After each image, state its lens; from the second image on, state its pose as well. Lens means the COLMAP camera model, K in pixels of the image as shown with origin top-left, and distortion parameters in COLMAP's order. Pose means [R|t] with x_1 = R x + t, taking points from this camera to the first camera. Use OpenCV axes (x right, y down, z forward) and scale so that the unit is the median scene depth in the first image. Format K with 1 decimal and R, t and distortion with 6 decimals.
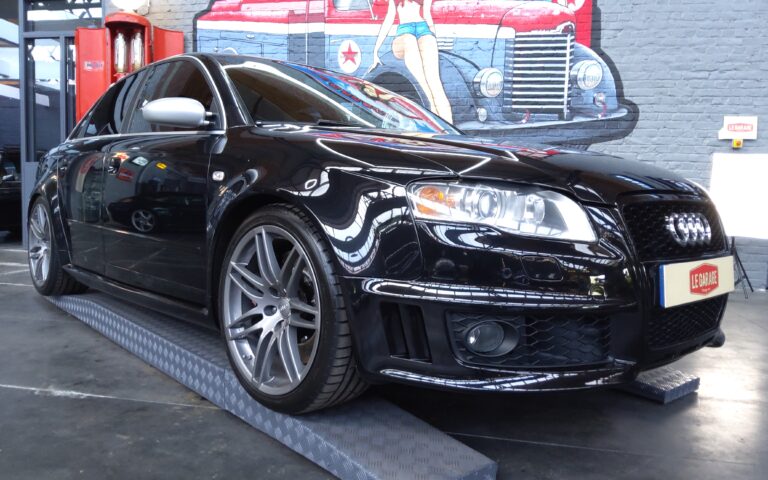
lens RADIAL K [[548.3, 0, 384.0], [0, 548.3, 240.0], [0, 0, 1]] dist [0.032510, -0.059940]
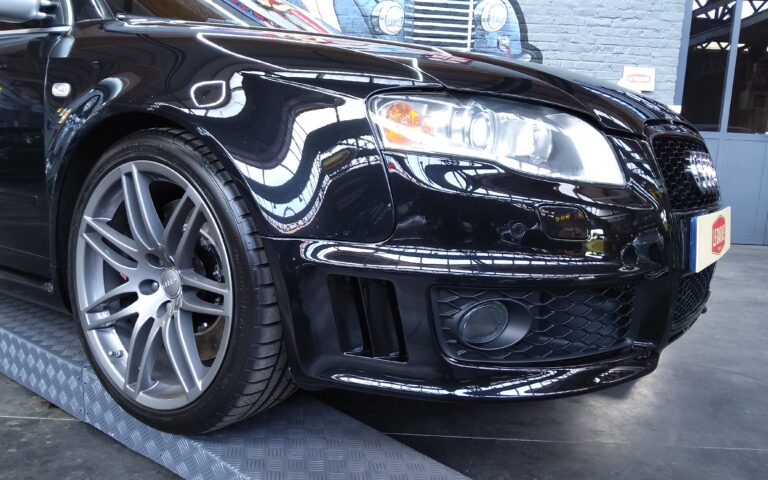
lens RADIAL K [[582.2, 0, 383.0], [0, 582.2, 244.4], [0, 0, 1]] dist [0.061790, -0.110505]
pose [[0.981314, -0.013976, 0.191902, -0.059118], [-0.002734, 0.996245, 0.086538, 0.010755], [-0.192391, -0.085446, 0.977591, 0.227059]]
